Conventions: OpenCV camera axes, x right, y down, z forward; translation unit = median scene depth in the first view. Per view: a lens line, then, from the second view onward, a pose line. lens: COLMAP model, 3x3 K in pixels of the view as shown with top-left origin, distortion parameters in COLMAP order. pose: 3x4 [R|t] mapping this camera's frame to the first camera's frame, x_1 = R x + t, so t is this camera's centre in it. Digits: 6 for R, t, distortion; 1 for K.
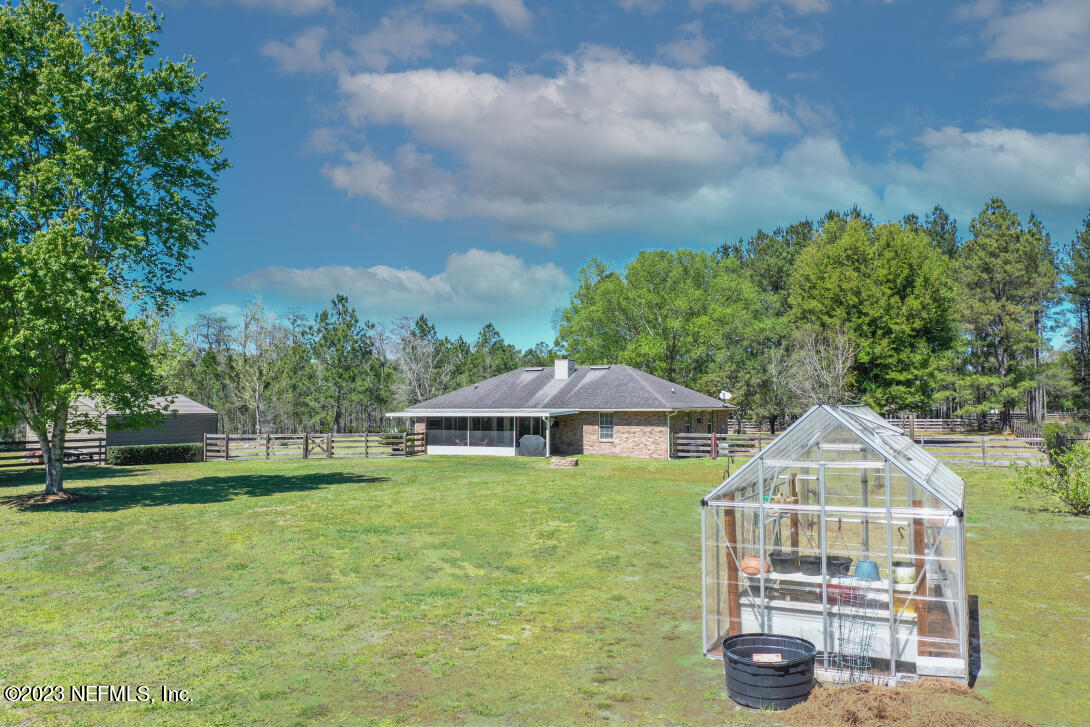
lens RADIAL K [[815.7, 0, 545.0], [0, 815.7, 363.5], [0, 0, 1]] dist [-0.001438, 0.000969]
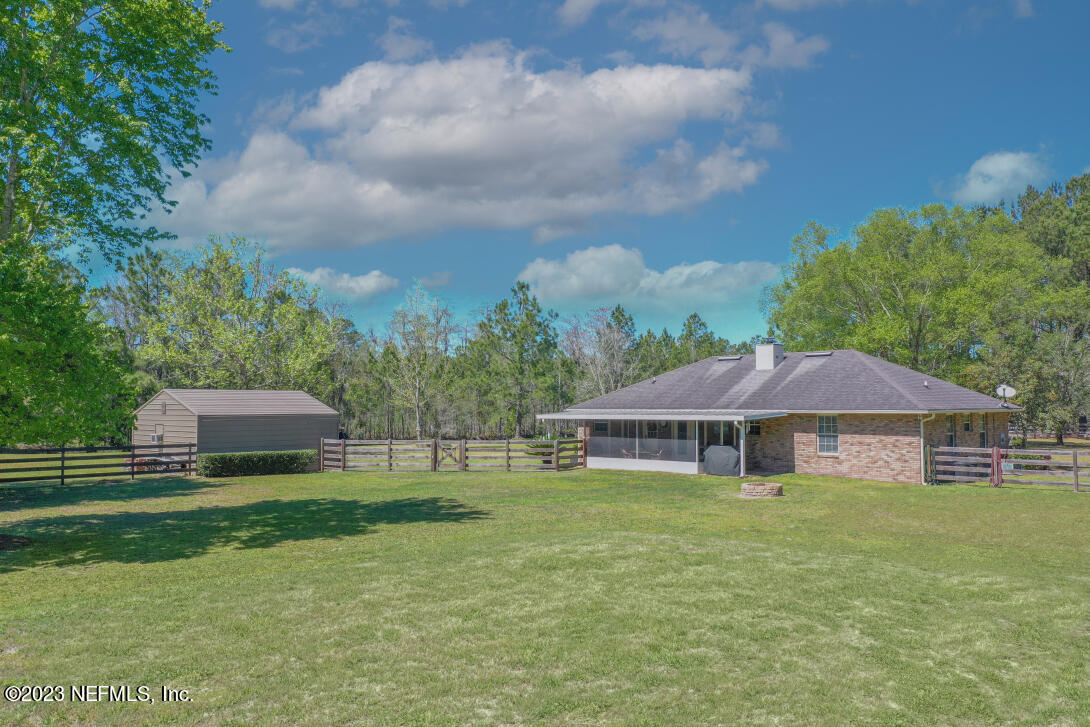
lens RADIAL K [[860.3, 0, 551.2], [0, 860.3, 361.2], [0, 0, 1]] dist [-0.007277, 0.009756]
pose [[0.971146, -0.010151, -0.238269, 0.019285], [0.010451, 0.999945, -0.000004, 0.009568], [0.238256, -0.002486, 0.971199, 0.201639]]
